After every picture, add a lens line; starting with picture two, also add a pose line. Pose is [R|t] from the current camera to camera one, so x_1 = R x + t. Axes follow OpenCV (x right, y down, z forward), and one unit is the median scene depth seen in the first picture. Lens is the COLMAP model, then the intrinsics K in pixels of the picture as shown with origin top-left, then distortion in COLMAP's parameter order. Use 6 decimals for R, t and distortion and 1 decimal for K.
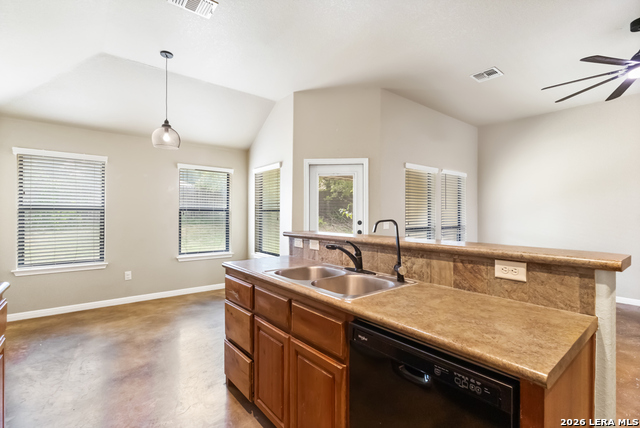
lens RADIAL K [[298.0, 0, 320.0], [0, 298.0, 214.0], [0, 0, 1]] dist [-0.001297, -0.000204]
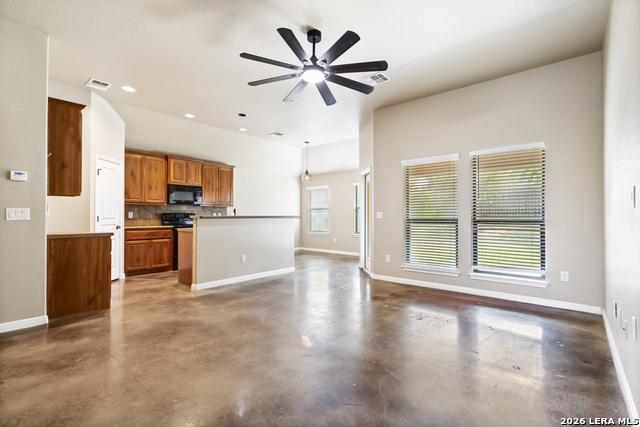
lens RADIAL K [[305.4, 0, 320.0], [0, 305.4, 213.5], [0, 0, 1]] dist [-0.000207, -0.000009]
pose [[0.168205, -0.013073, -0.985665, 1.898732], [-0.003044, 0.999900, -0.013781, 0.062321], [0.985747, 0.005318, 0.168149, 0.694243]]
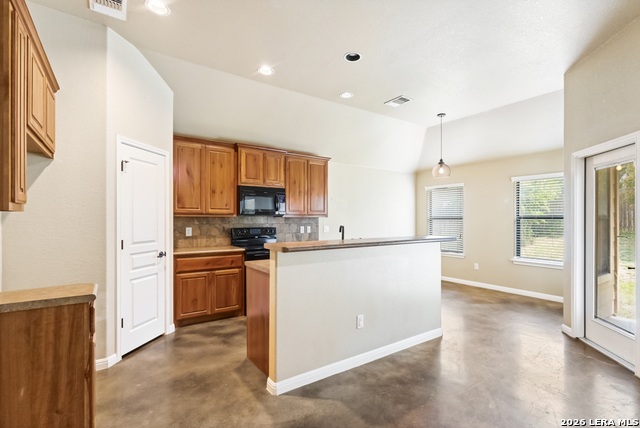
lens RADIAL K [[300.3, 0, 320.0], [0, 300.3, 214.0], [0, 0, 1]] dist [-0.000362, -0.000125]
pose [[-0.080834, -0.021695, -0.996491, 1.035324], [-0.002641, 0.999764, -0.021552, -0.003944], [0.996724, 0.000889, -0.080872, 0.513435]]
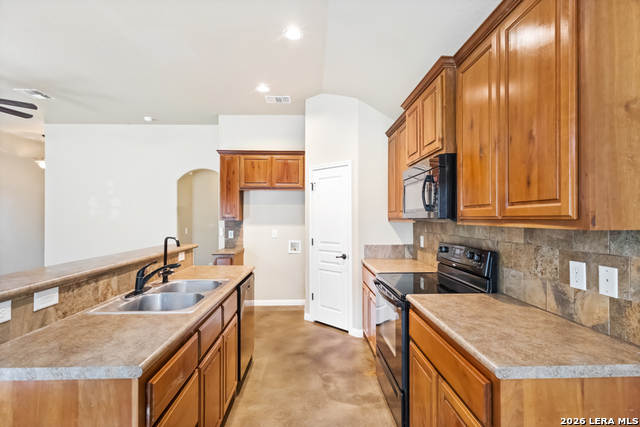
lens RADIAL K [[300.3, 0, 320.0], [0, 300.3, 213.5], [0, 0, 1]] dist [-0.000362, -0.000125]
pose [[-0.795715, 0.005243, 0.605648, -0.570886], [-0.000480, 0.999957, -0.009287, -0.037512], [-0.605671, -0.007680, -0.795678, 0.846354]]
